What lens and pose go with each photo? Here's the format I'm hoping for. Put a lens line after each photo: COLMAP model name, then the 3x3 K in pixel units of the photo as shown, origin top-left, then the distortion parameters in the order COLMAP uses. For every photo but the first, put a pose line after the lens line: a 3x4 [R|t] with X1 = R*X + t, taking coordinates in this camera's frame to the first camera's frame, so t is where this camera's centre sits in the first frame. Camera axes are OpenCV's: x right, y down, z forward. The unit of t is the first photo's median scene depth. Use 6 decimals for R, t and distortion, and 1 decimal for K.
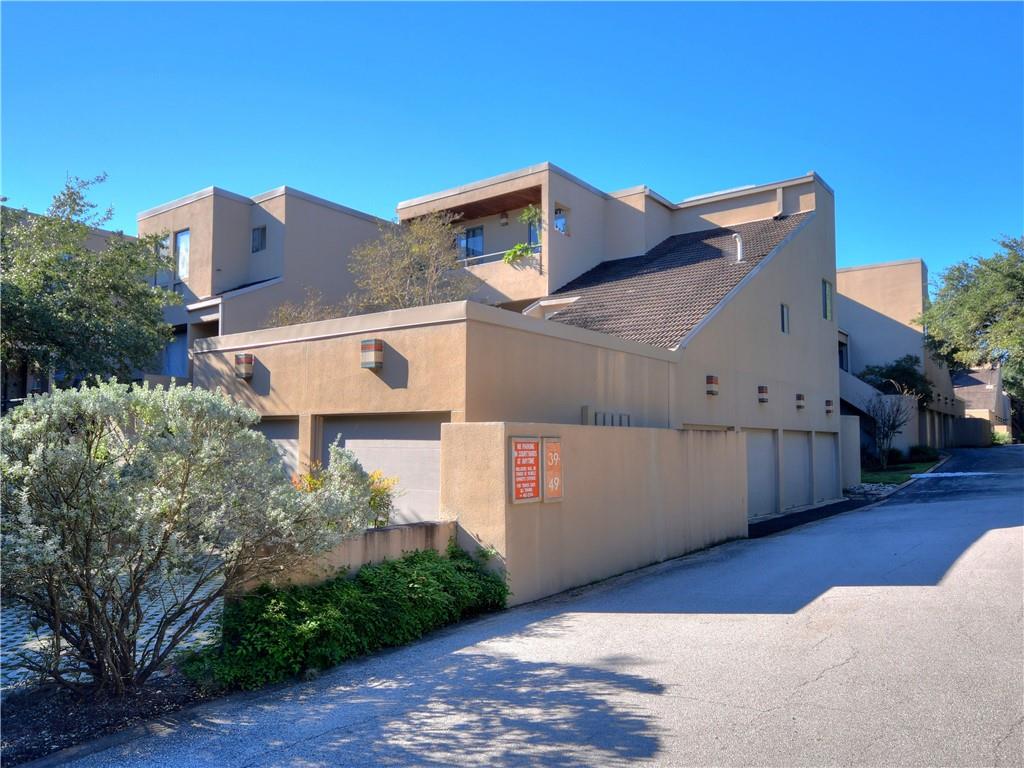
lens RADIAL K [[710.3, 0, 512.0], [0, 710.3, 384.0], [0, 0, 1]] dist [-0.001687, -0.000223]
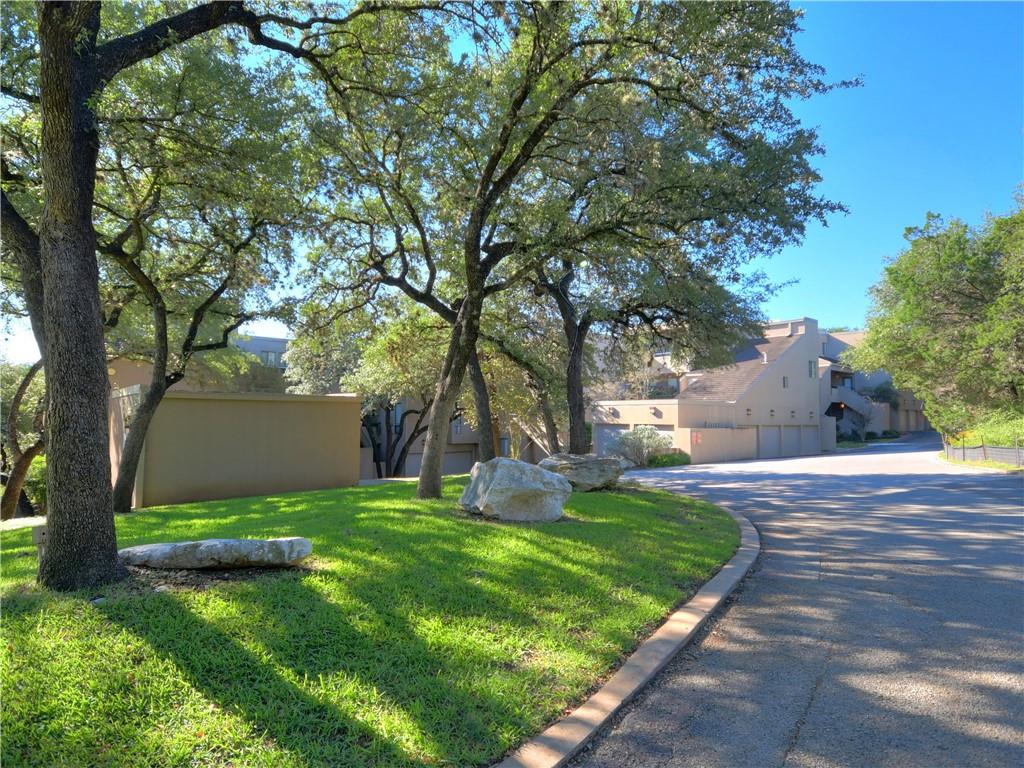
lens RADIAL K [[566.6, 0, 512.0], [0, 566.6, 384.0], [0, 0, 1]] dist [0.000030, -0.000011]
pose [[0.975955, -0.008324, -0.217812, -0.238787], [0.012235, 0.999787, 0.016614, -0.226747], [0.217627, -0.018879, 0.975849, -2.105741]]
